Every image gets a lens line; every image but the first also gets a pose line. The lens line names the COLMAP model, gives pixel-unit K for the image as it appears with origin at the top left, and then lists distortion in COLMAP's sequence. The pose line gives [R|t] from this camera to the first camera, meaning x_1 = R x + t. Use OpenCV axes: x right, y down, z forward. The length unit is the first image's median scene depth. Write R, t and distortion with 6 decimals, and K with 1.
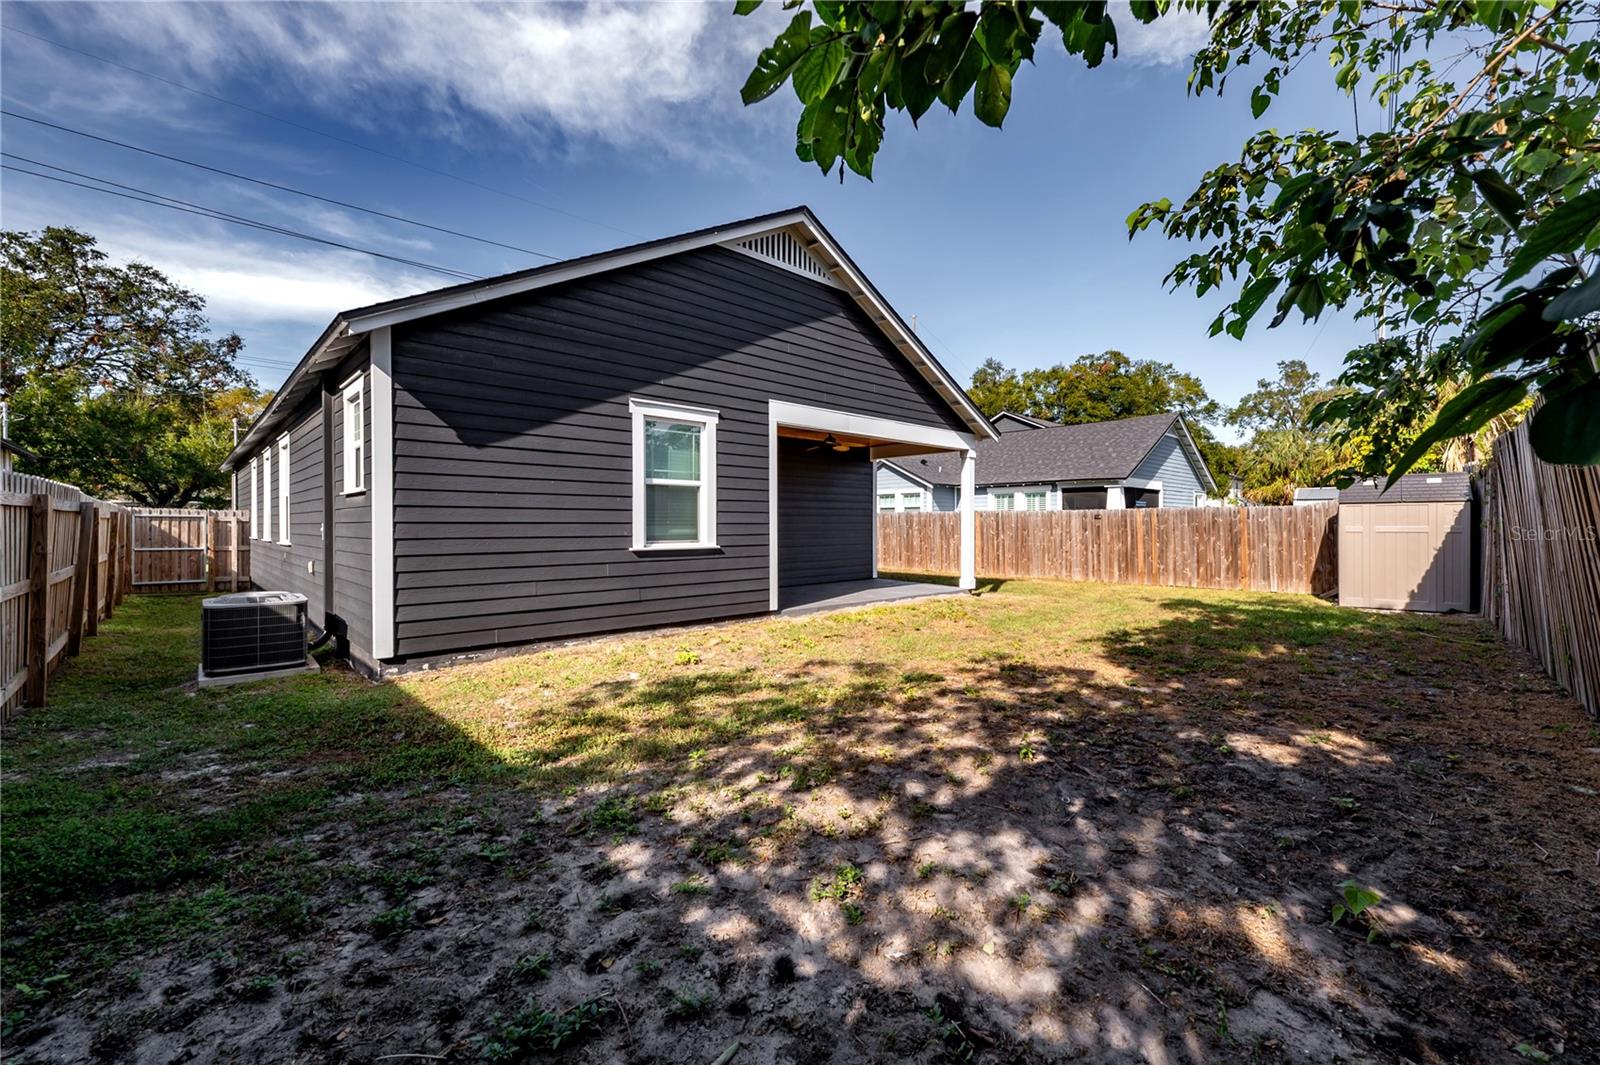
lens RADIAL K [[659.7, 0, 782.5], [0, 659.7, 529.9], [0, 0, 1]] dist [0.000559, 0.000150]
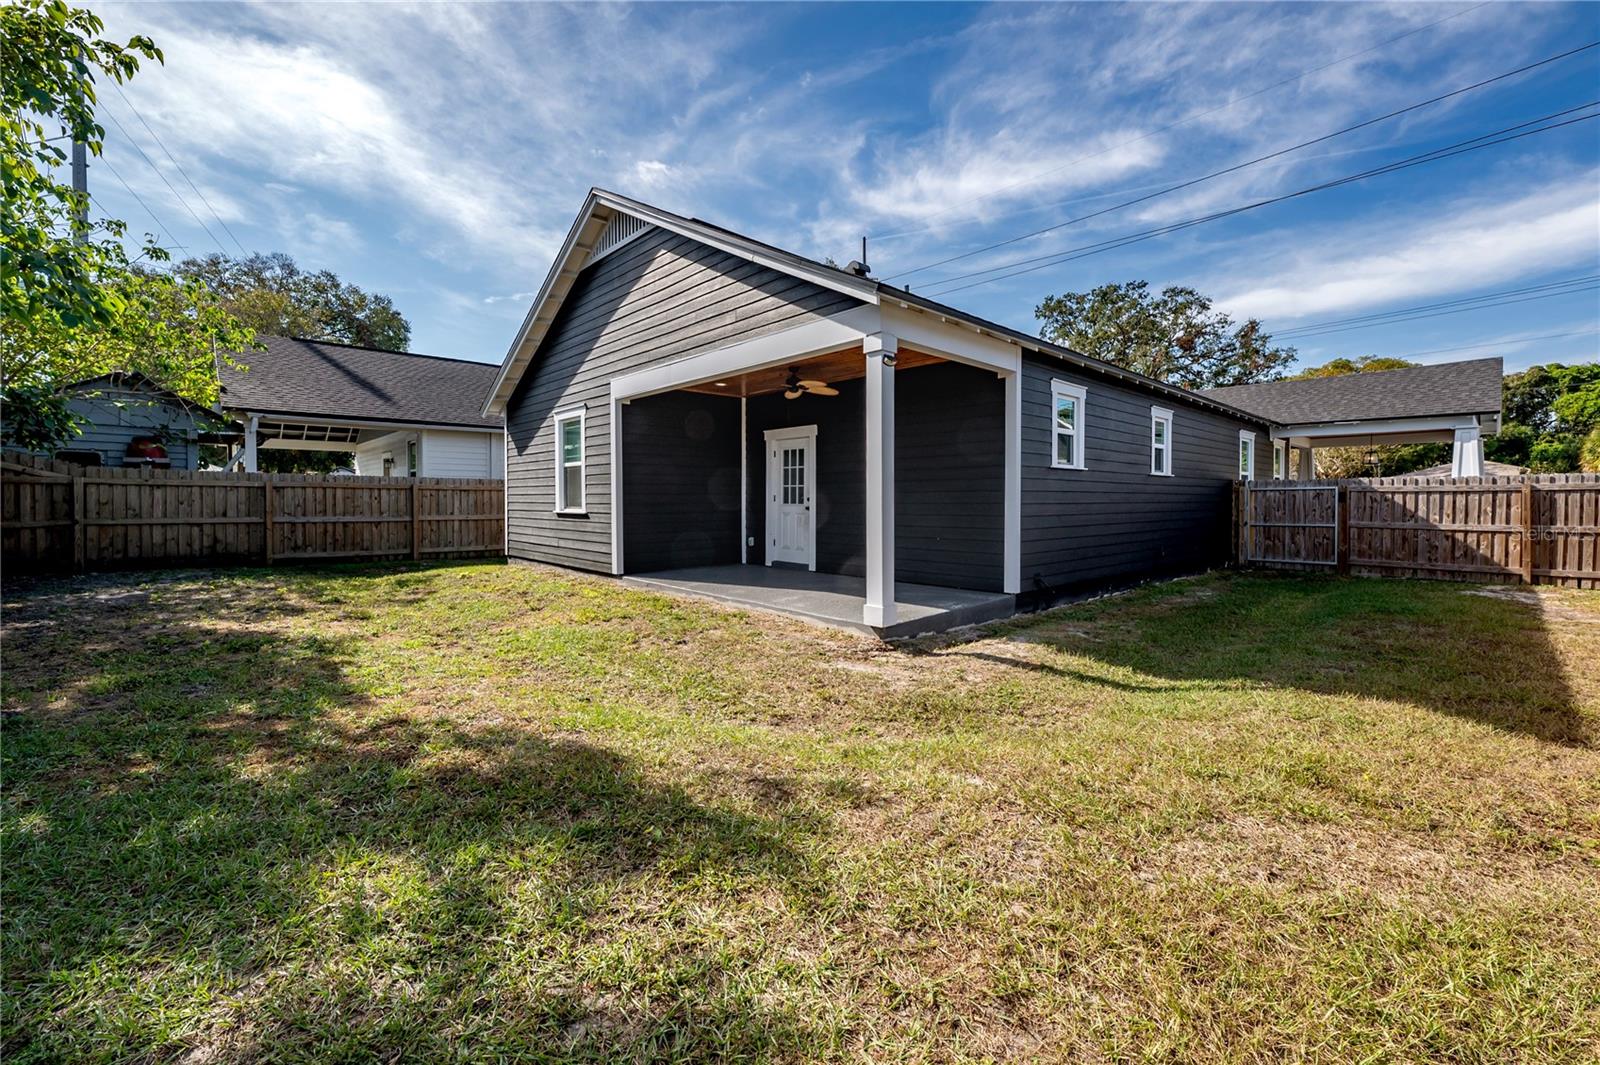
lens RADIAL K [[621.4, 0, 790.0], [0, 621.4, 513.2], [0, 0, 1]] dist [-0.001883, -0.000248]
pose [[0.010085, 0.024813, -0.999641, 1.016044], [-0.006617, 0.999672, 0.024747, -0.004826], [0.999927, 0.006365, 0.010246, 1.287799]]
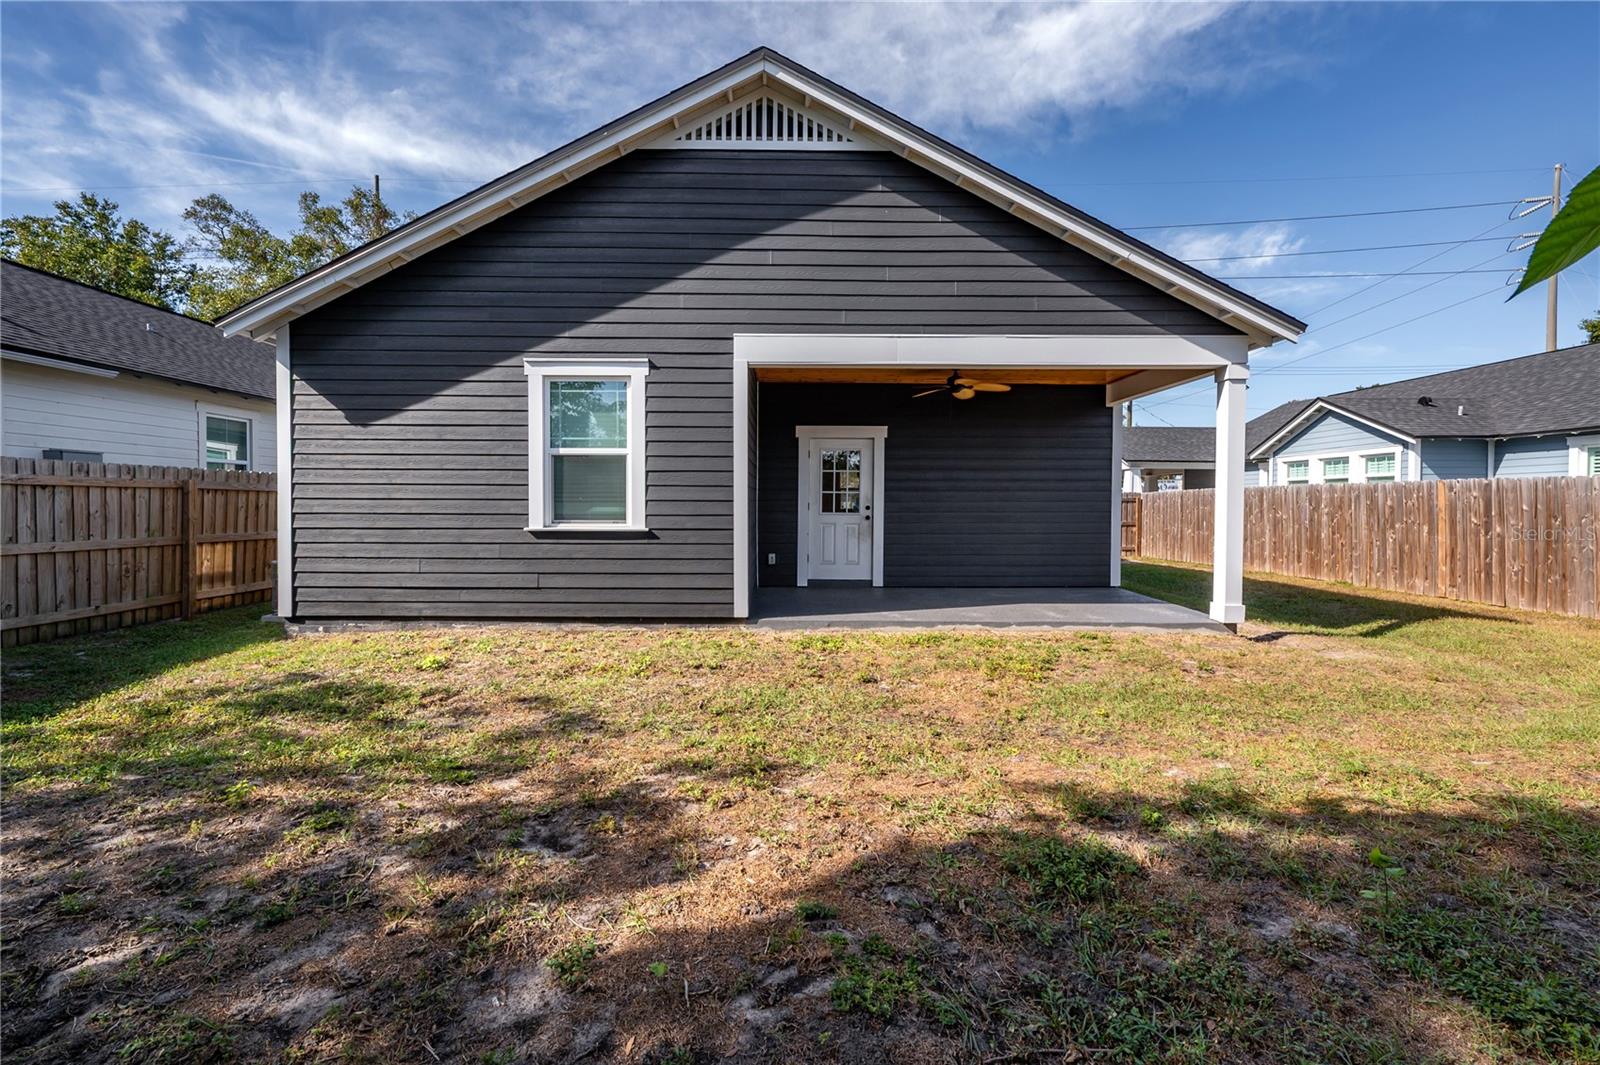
lens RADIAL K [[621.4, 0, 790.0], [0, 621.4, 513.2], [0, 0, 1]] dist [-0.001883, -0.000248]
pose [[0.731924, 0.014787, -0.681226, 0.505850], [-0.009848, 0.999890, 0.011123, -0.003885], [0.681315, -0.001432, 0.731989, 0.530663]]
